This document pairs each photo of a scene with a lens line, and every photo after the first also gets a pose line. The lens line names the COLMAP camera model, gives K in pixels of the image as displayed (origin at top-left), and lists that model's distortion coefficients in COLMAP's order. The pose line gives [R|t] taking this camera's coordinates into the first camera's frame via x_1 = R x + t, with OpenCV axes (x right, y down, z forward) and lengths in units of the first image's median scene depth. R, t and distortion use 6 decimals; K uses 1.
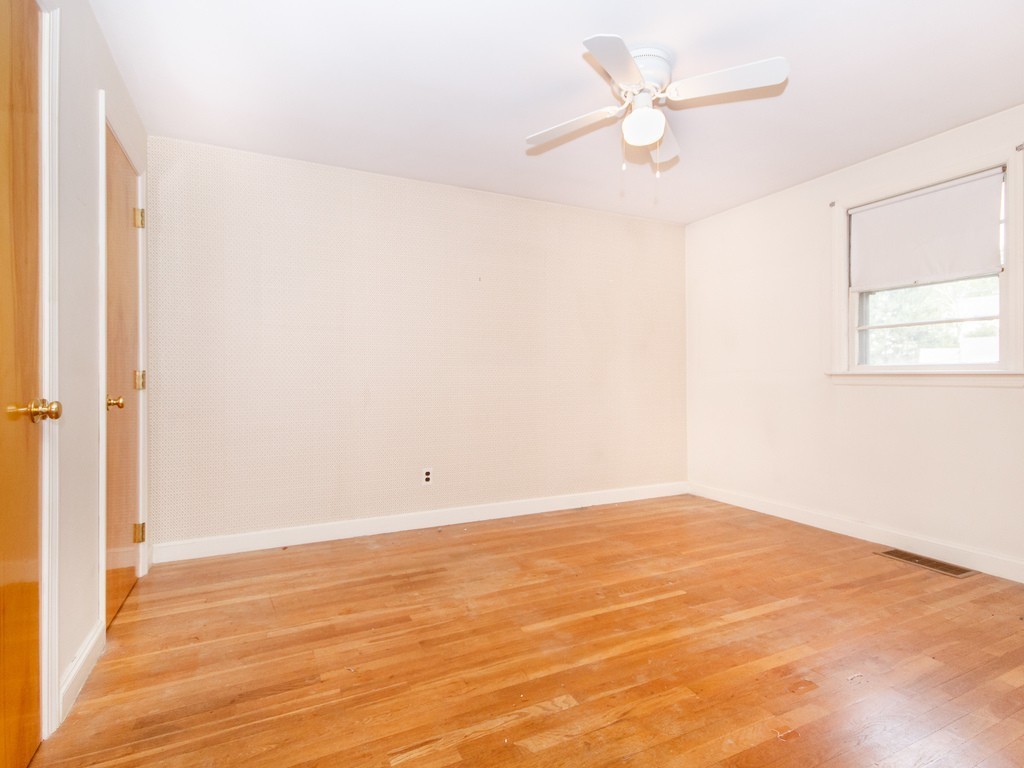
lens RADIAL K [[529.7, 0, 512.4], [0, 529.7, 379.4], [0, 0, 1]] dist [0.023993, 0.000144]
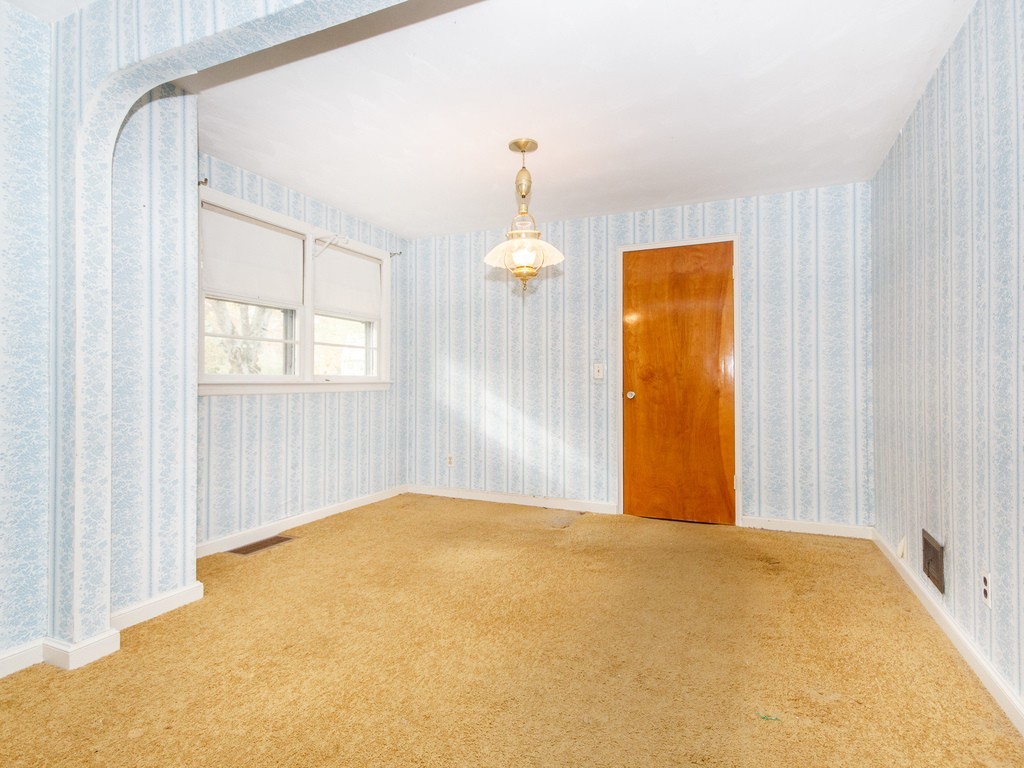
lens RADIAL K [[529.7, 0, 512.4], [0, 529.7, 379.4], [0, 0, 1]] dist [0.023993, 0.000144]
pose [[-0.636436, 0.003032, 0.771324, -0.311406], [0.001407, 0.999995, -0.002770, -0.009379], [-0.771328, -0.000678, -0.636437, 0.866164]]
